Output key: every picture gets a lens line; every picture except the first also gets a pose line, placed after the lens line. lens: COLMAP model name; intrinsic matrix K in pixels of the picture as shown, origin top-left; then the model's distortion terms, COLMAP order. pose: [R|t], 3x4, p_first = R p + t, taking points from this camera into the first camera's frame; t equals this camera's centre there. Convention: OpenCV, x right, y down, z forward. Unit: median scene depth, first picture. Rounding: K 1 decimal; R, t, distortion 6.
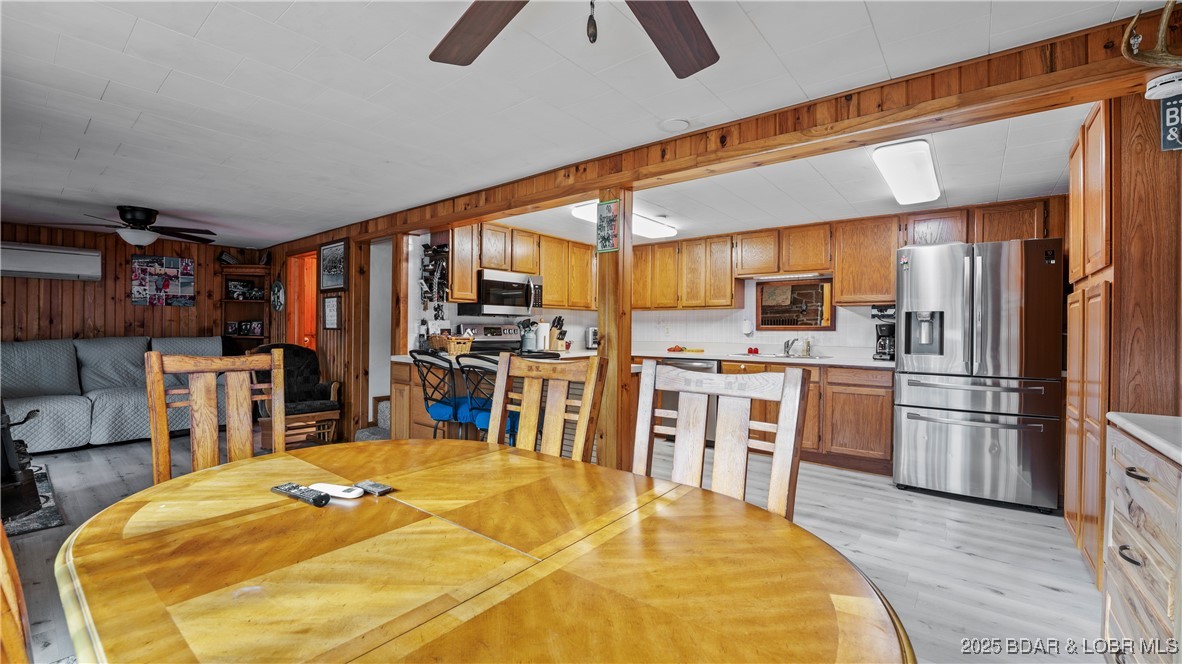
lens RADIAL K [[483.2, 0, 588.2], [0, 483.2, 325.2], [0, 0, 1]] dist [-0.026668, -0.000022]
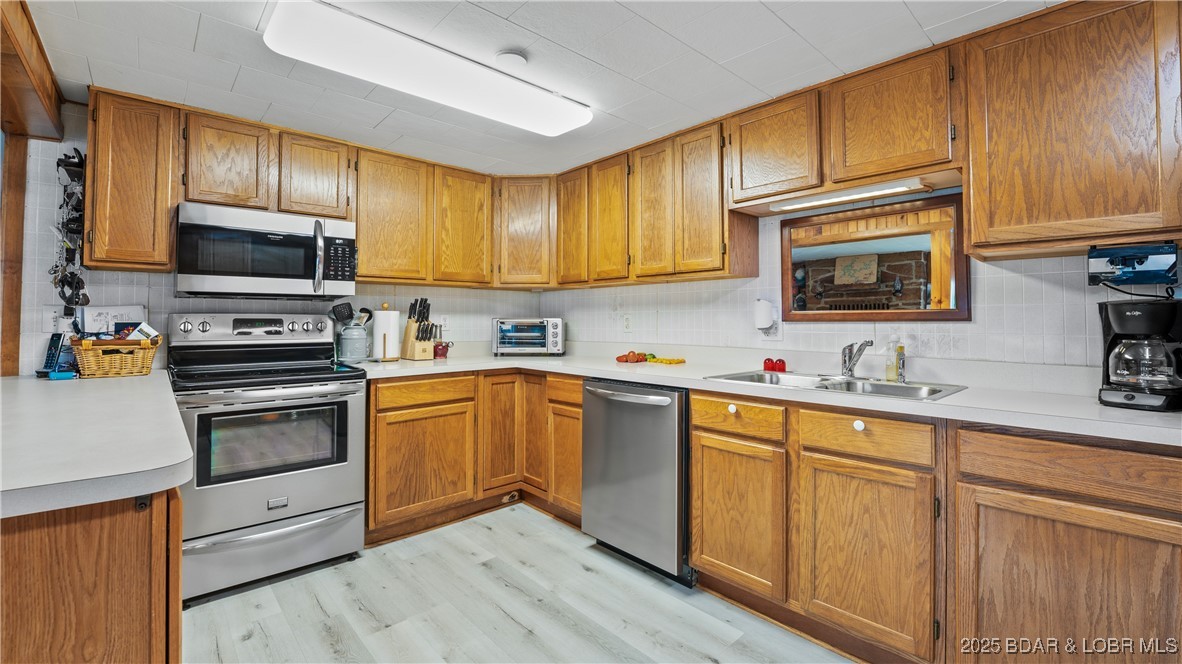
lens RADIAL K [[486.4, 0, 592.0], [0, 486.4, 302.9], [0, 0, 1]] dist [-0.025977, 0.000054]
pose [[0.988363, -0.012598, -0.151589, 0.239221], [0.008360, 0.999557, -0.028565, 0.004456], [0.151882, 0.026965, 0.988031, 0.507249]]
